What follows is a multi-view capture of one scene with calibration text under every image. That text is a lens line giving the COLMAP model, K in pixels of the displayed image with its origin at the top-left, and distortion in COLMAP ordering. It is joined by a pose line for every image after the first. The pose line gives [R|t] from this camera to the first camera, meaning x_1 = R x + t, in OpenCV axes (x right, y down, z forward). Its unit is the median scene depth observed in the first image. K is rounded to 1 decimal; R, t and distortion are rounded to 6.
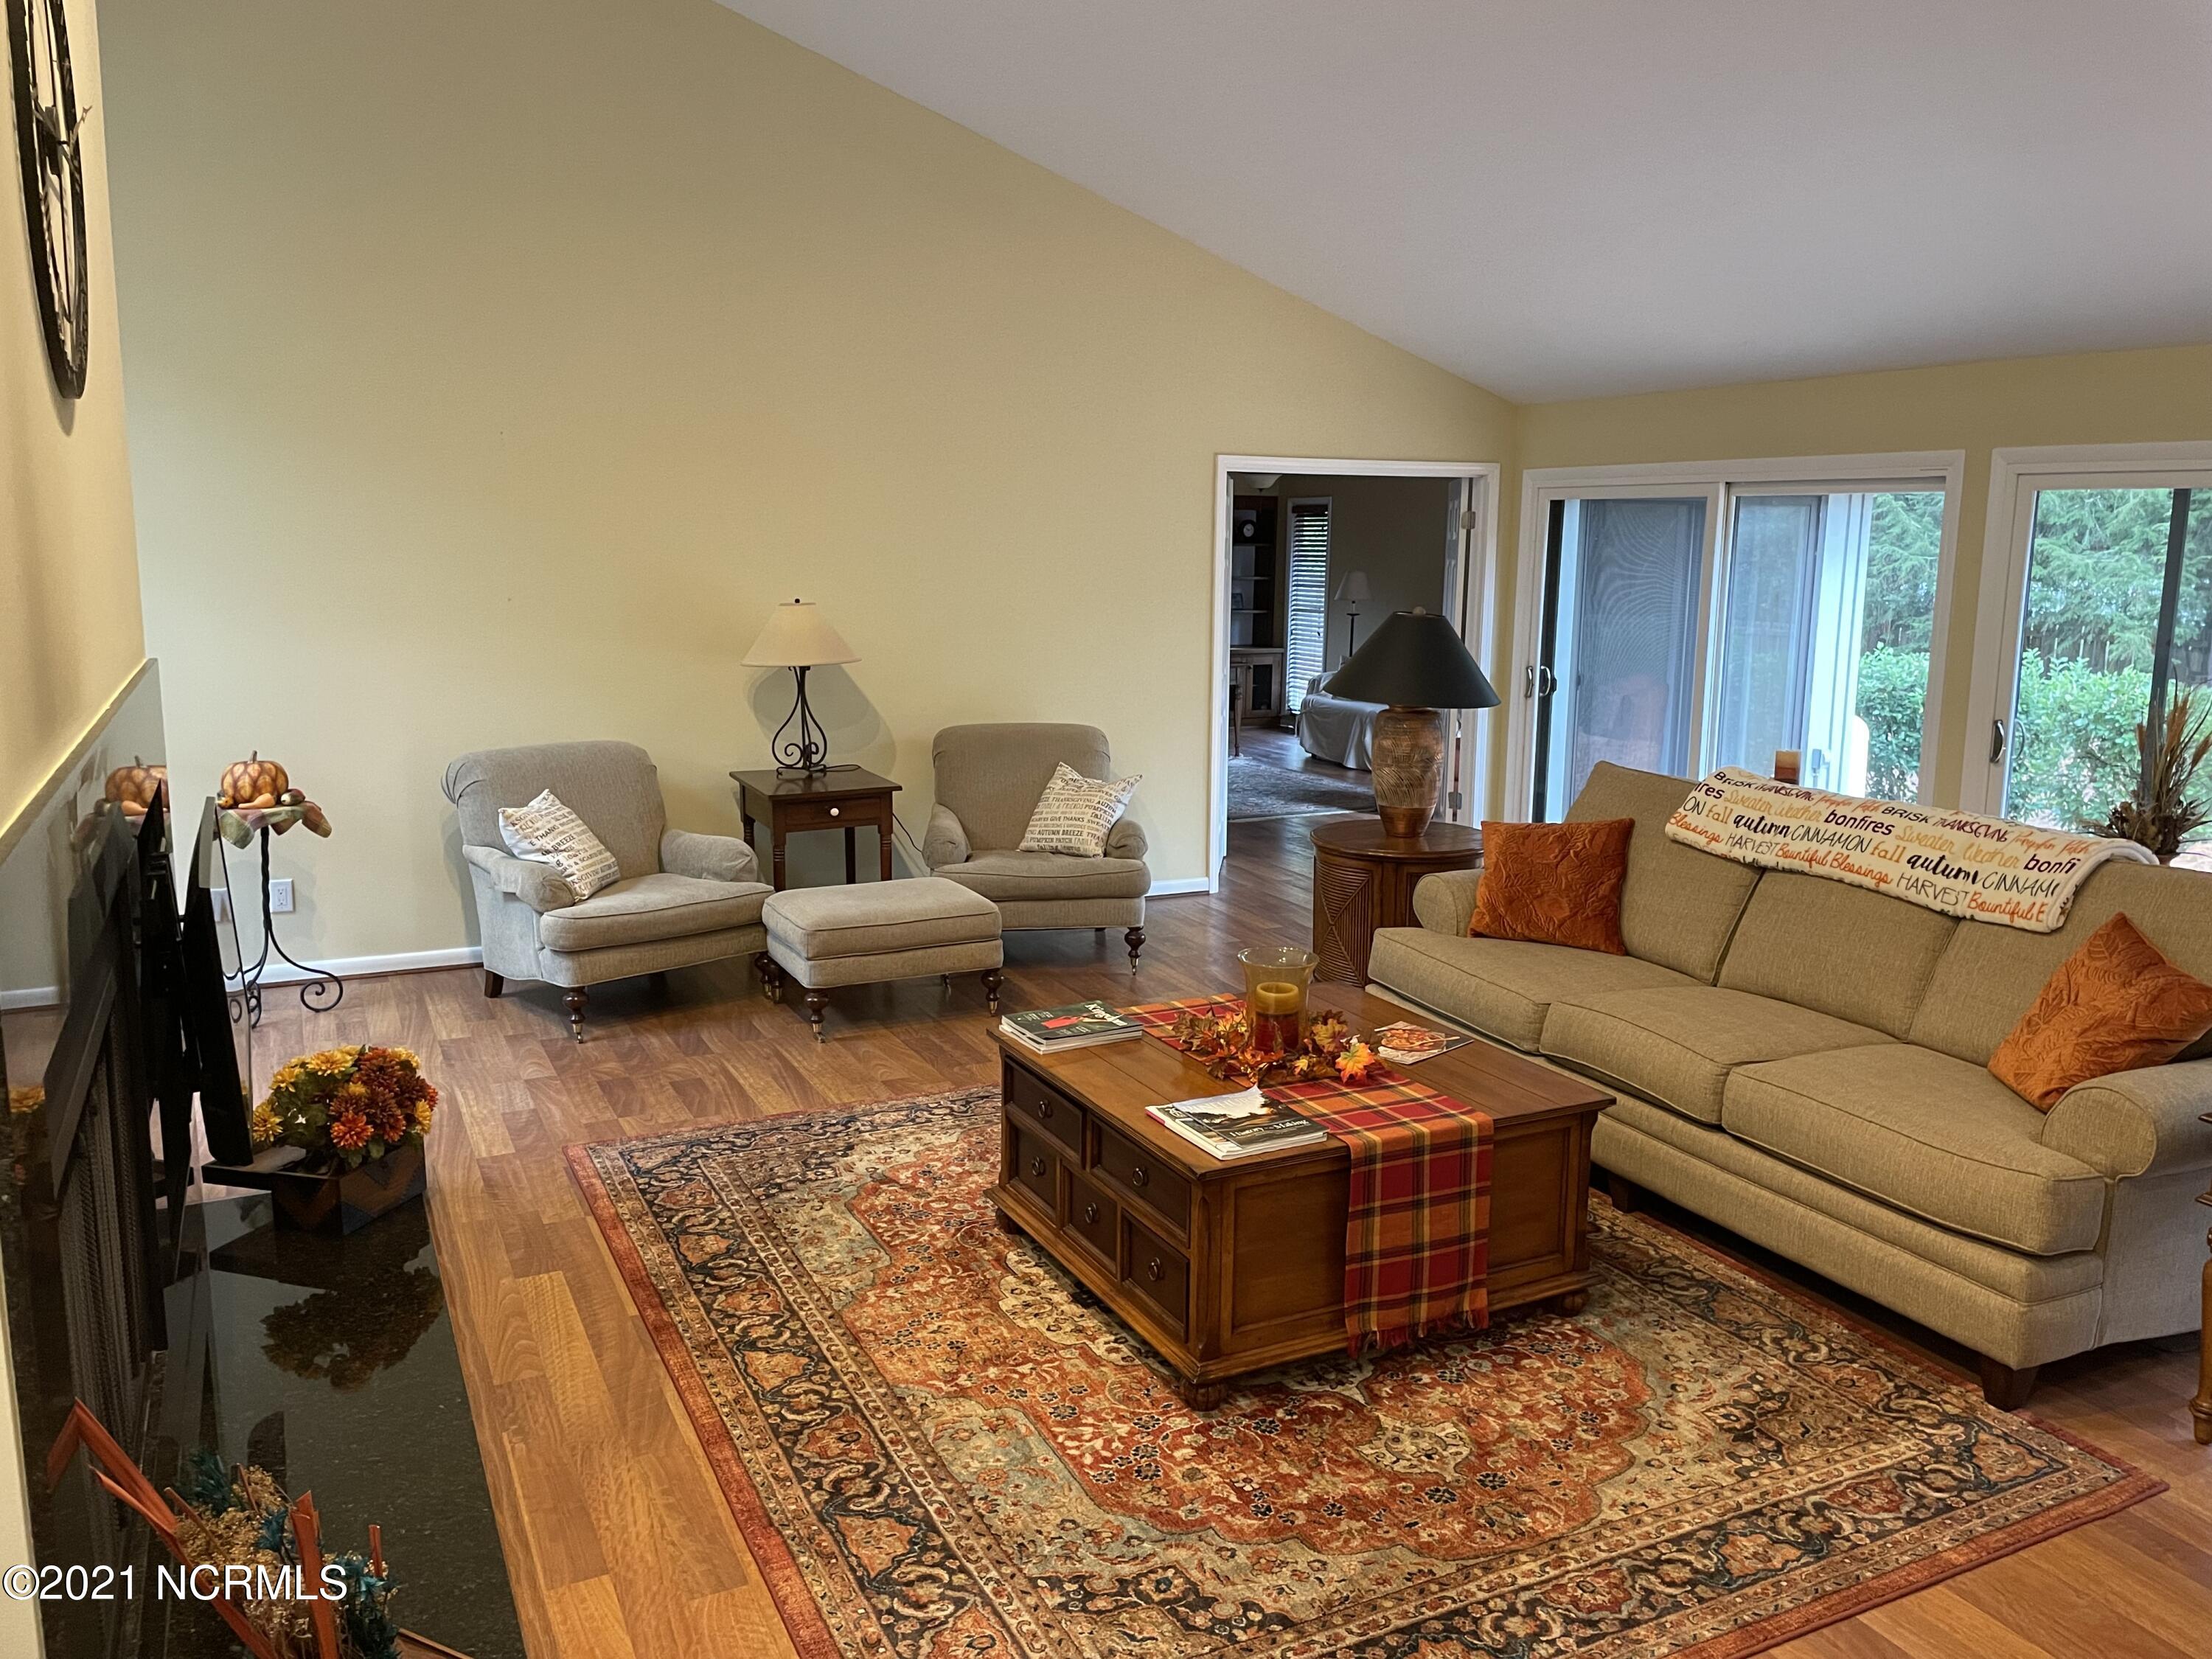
lens RADIAL K [[1658.0, 0, 1114.1], [0, 1658.0, 824.4], [0, 0, 1]] dist [0.118387, -0.154824]
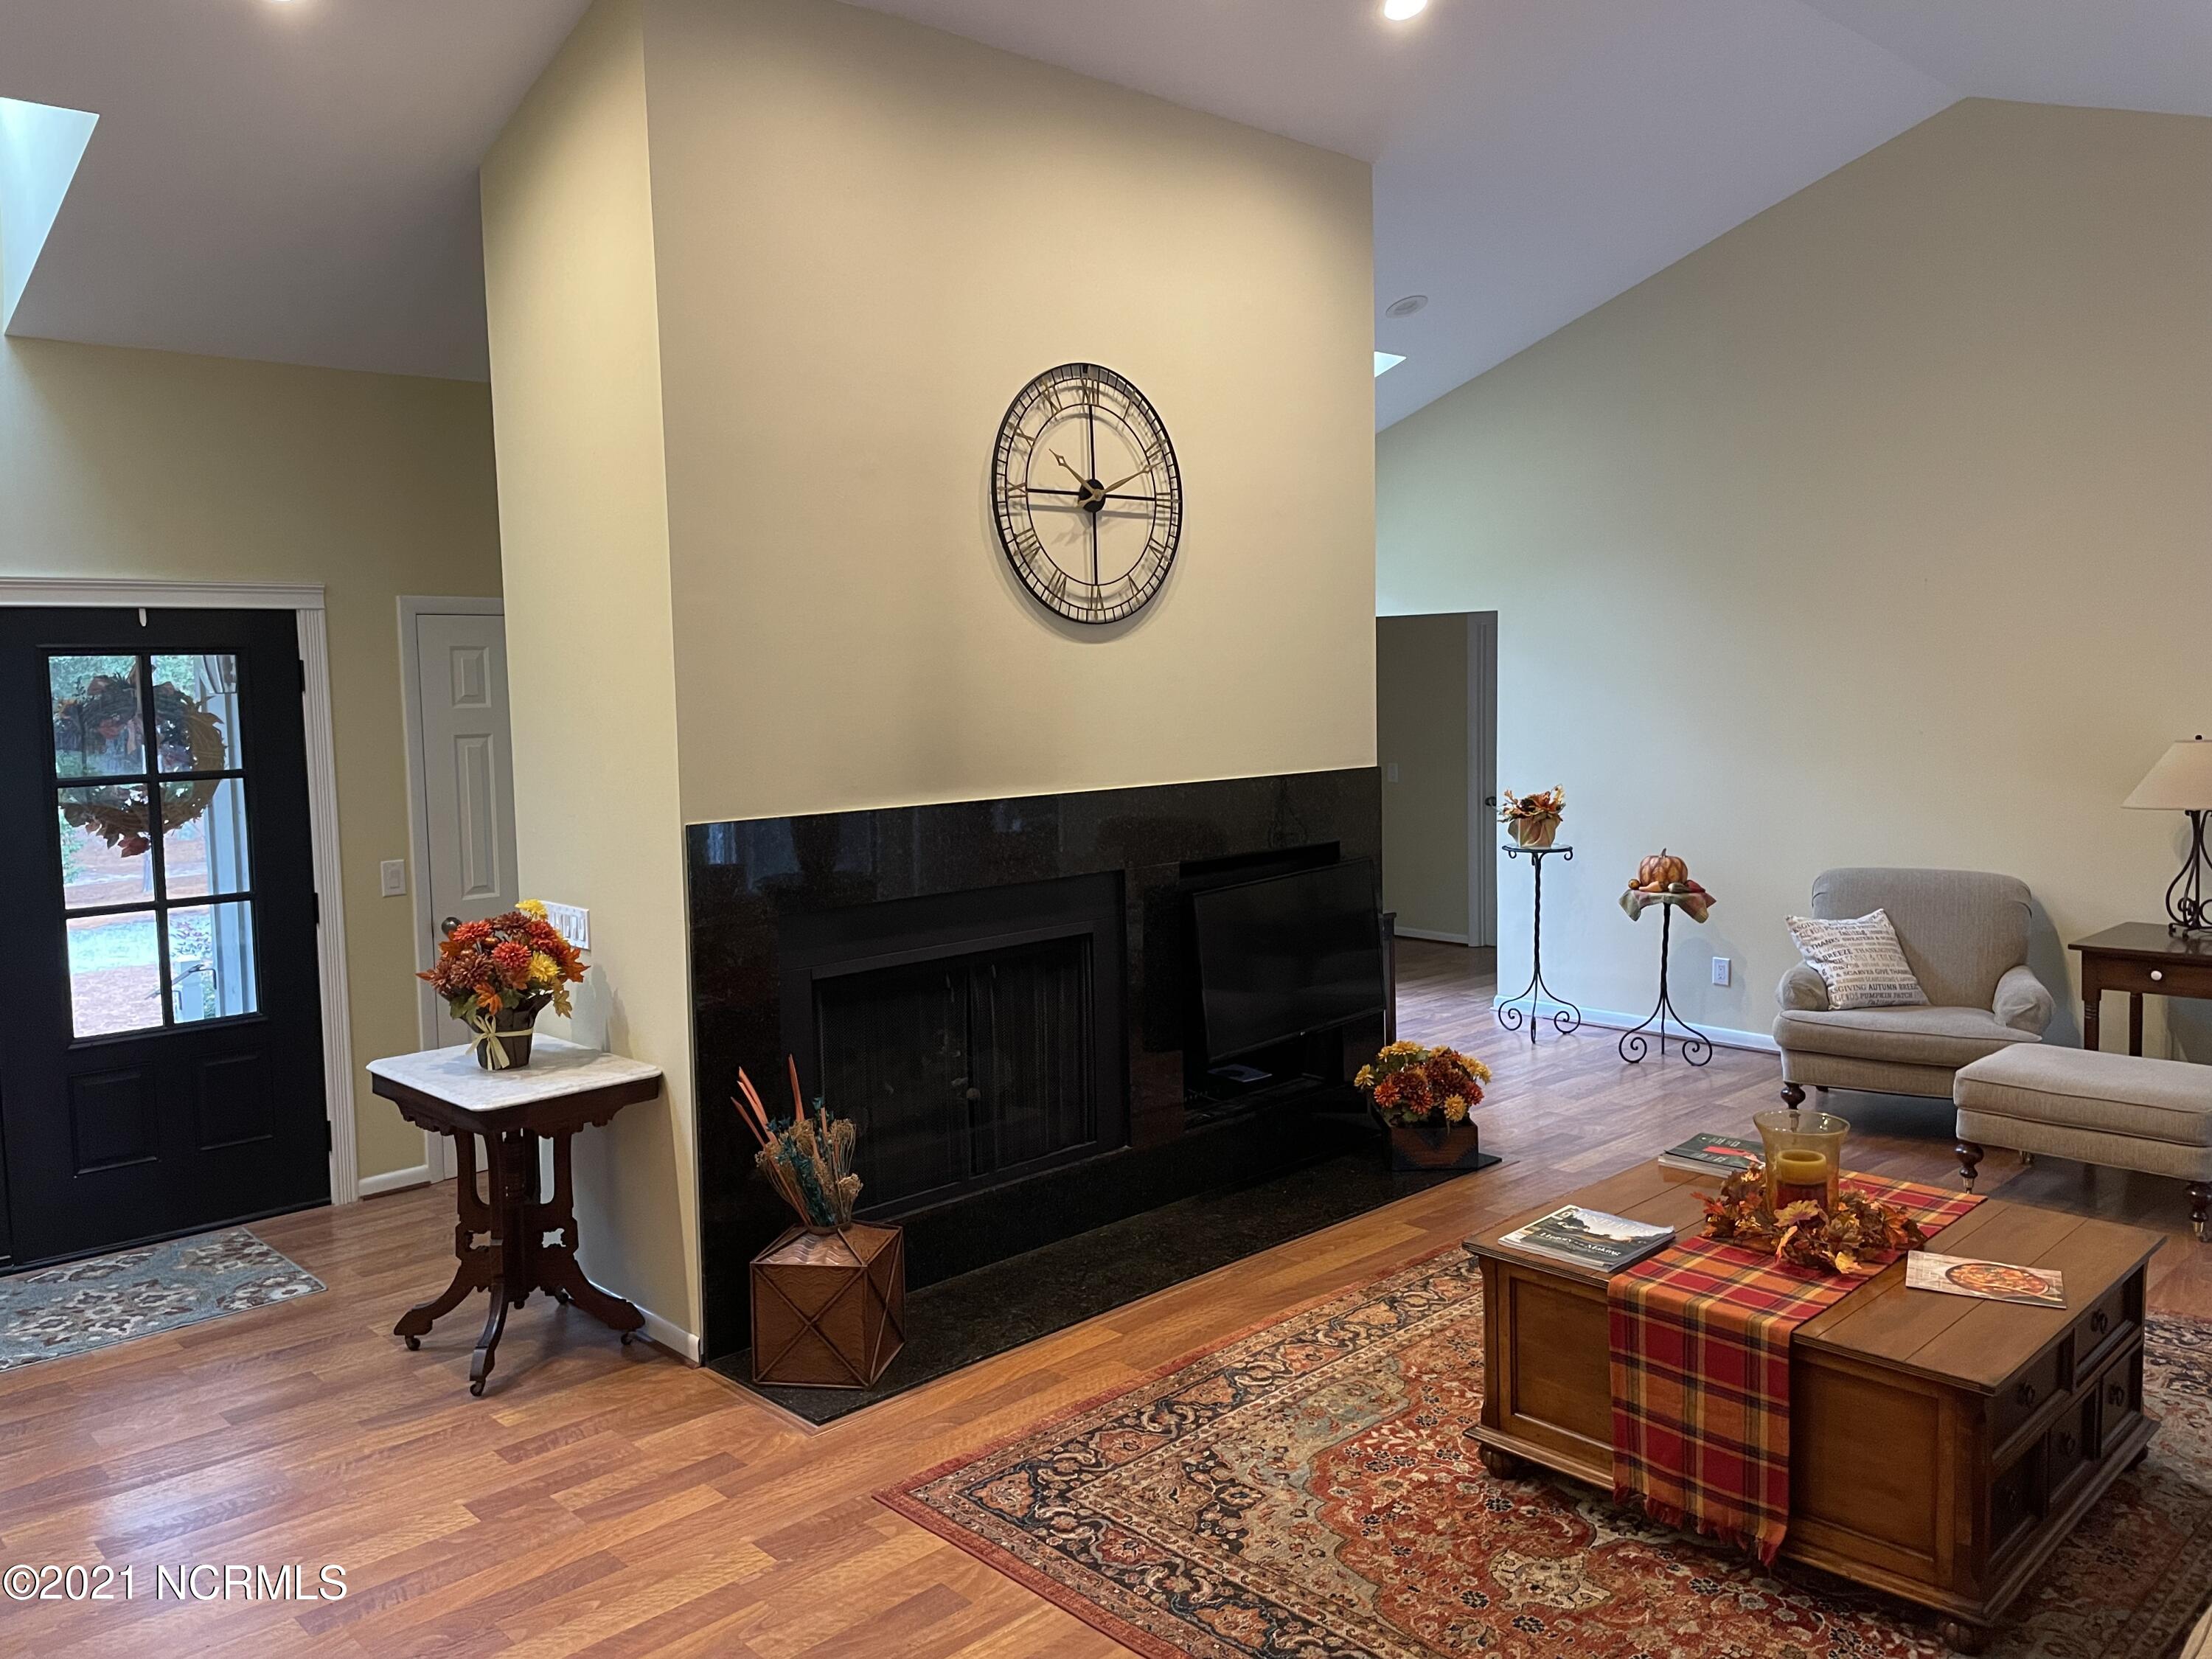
lens RADIAL K [[1658.0, 0, 1114.1], [0, 1658.0, 824.4], [0, 0, 1]] dist [0.118387, -0.154824]
pose [[0.302744, 0.068878, -0.950580, 0.931146], [-0.141435, 0.989589, 0.026660, -0.059226], [0.942519, 0.126374, 0.309334, 0.353504]]
